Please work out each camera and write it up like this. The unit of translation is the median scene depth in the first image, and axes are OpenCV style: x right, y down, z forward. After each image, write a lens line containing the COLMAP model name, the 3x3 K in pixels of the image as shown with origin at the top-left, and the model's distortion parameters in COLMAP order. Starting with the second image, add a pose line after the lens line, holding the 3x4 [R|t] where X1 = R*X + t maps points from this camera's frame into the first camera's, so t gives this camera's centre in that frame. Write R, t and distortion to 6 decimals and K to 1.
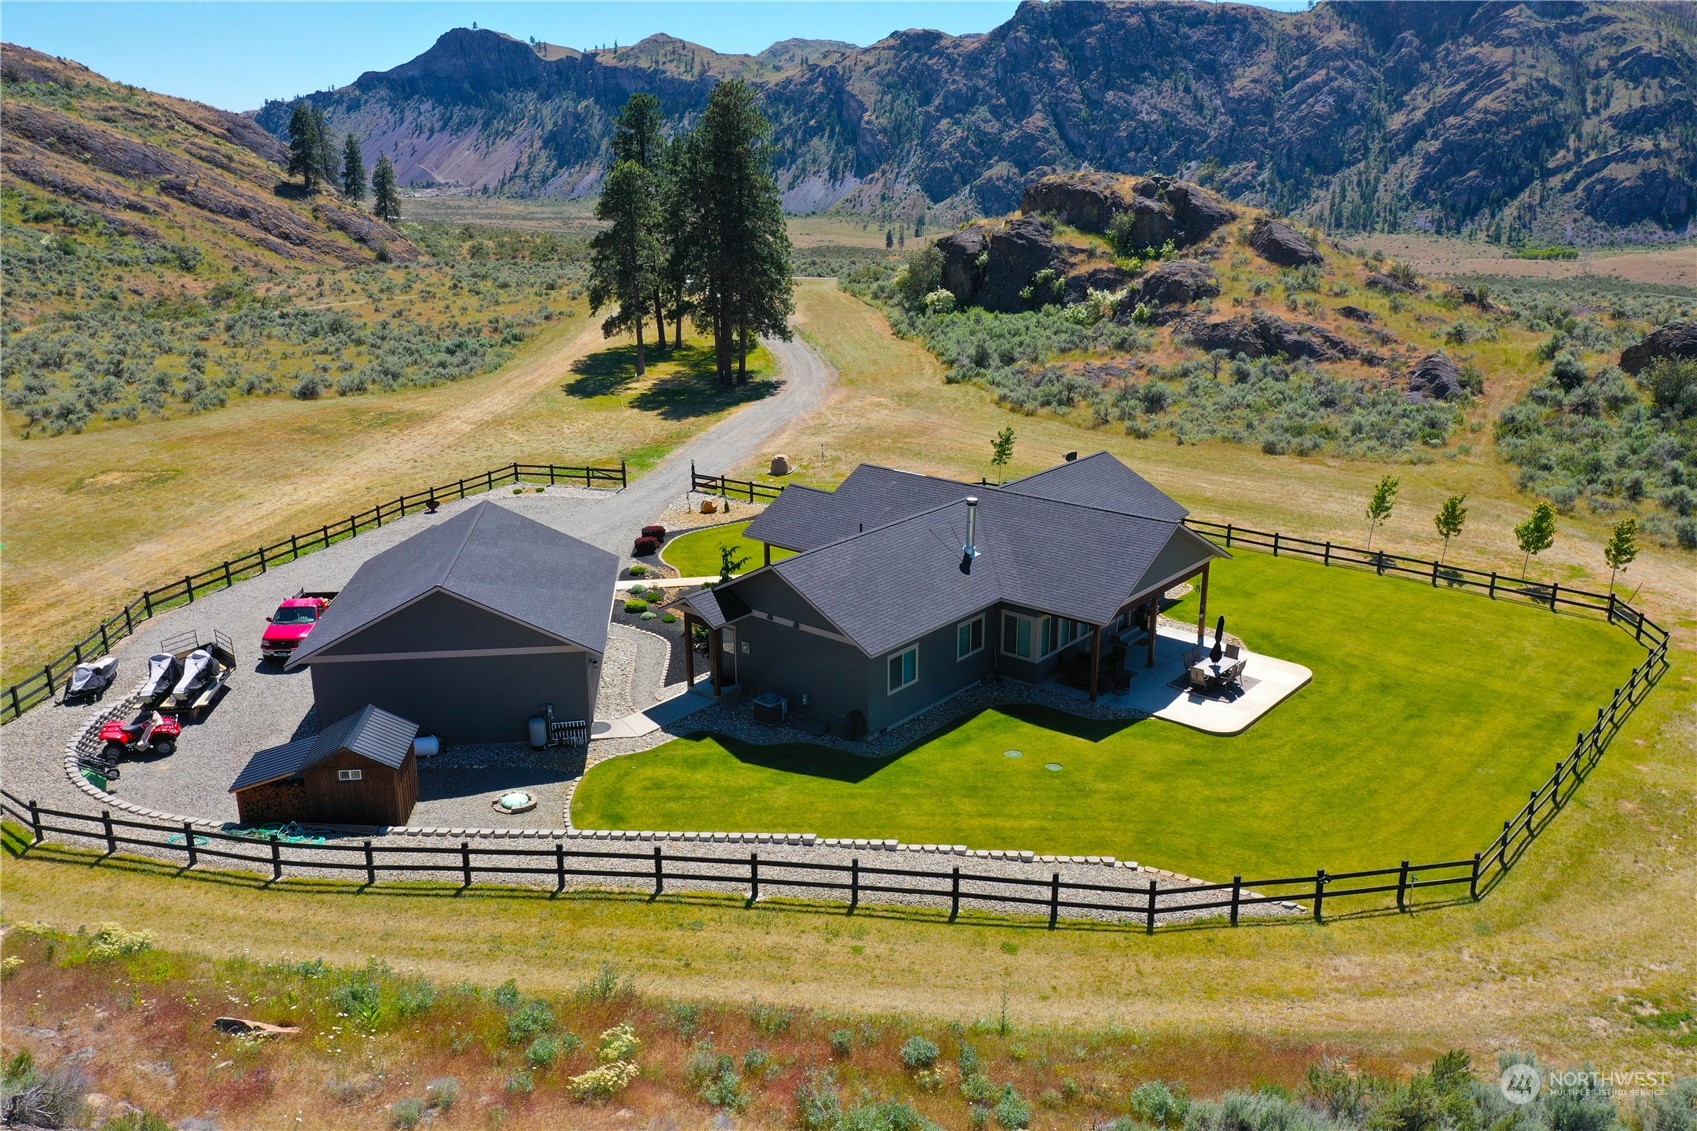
lens RADIAL K [[1329.9, 0, 847.5], [0, 1329.9, 567.2], [0, 0, 1]] dist [0.009108, 0.004012]
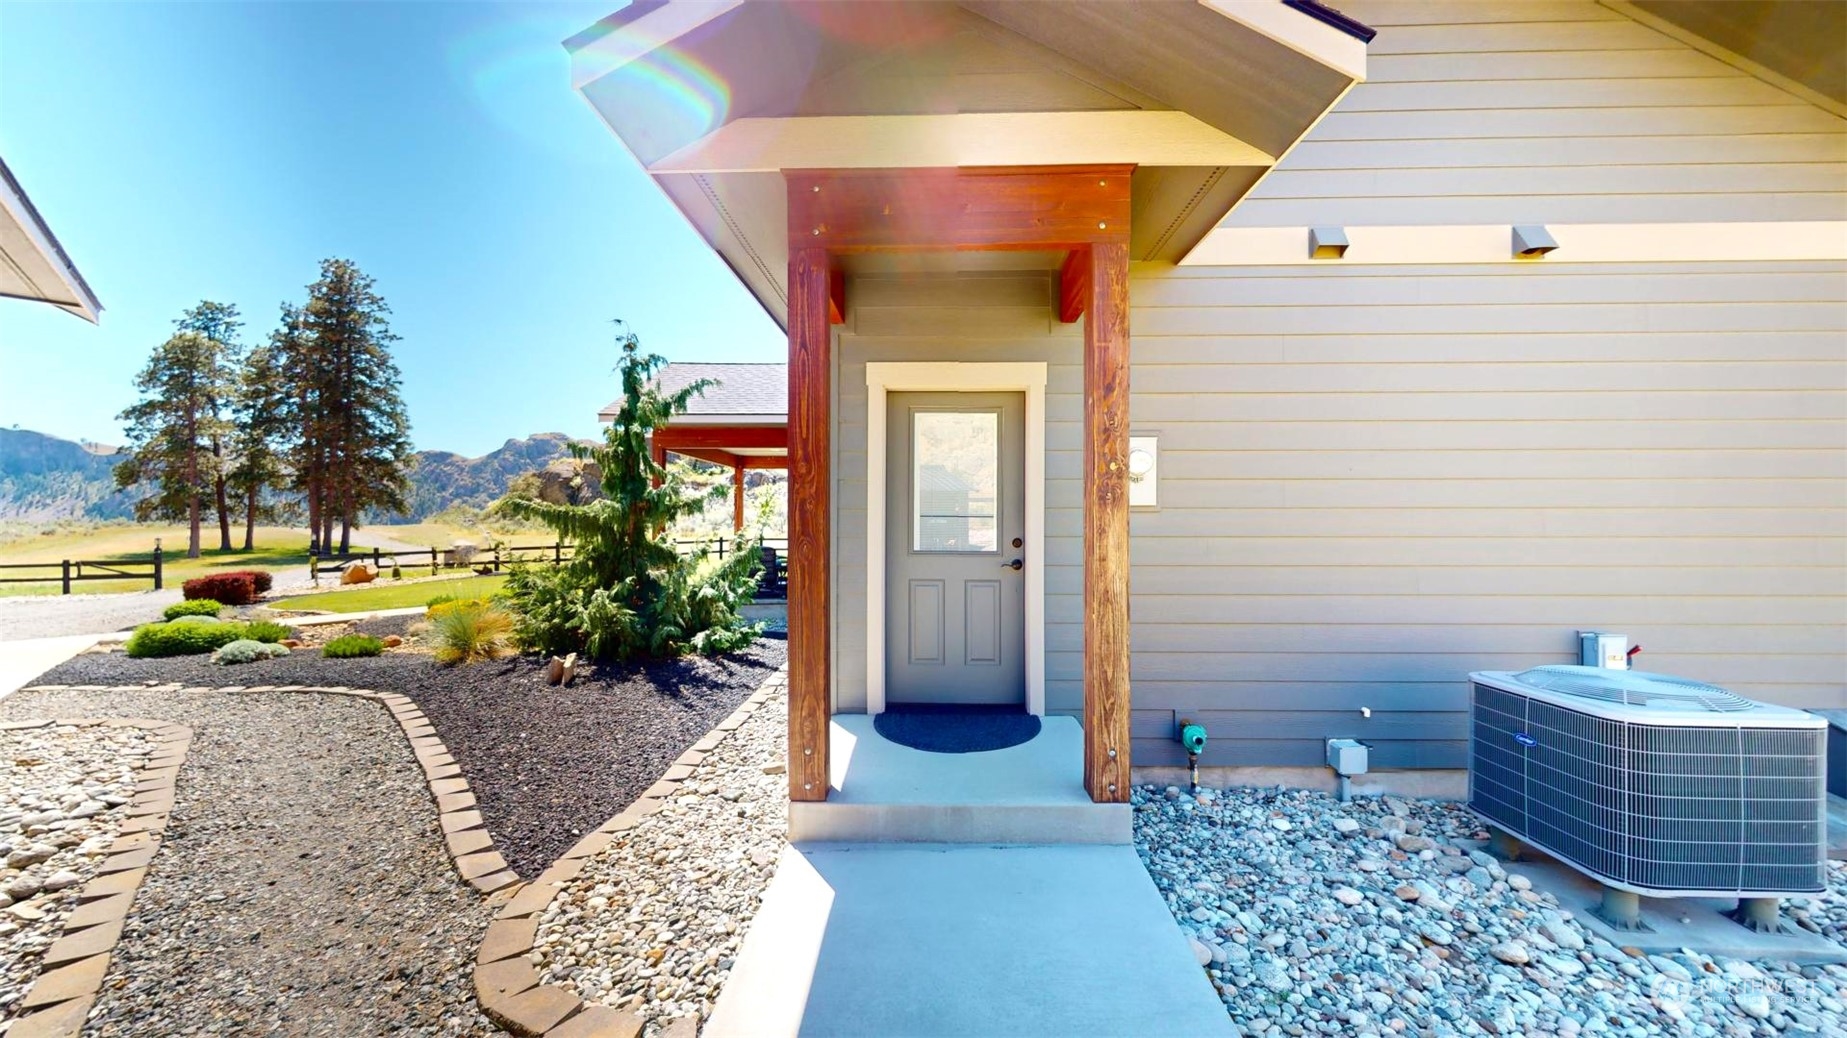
lens RADIAL K [[675.7, 0, 925.5], [0, 675.7, 514.7], [0, 0, 1]] dist [-0.001066, -0.000155]
pose [[0.777990, 0.007802, 0.628228, -0.050313], [0.186999, 0.951730, -0.243396, 0.027272], [-0.599803, 0.306838, 0.738977, 0.313179]]
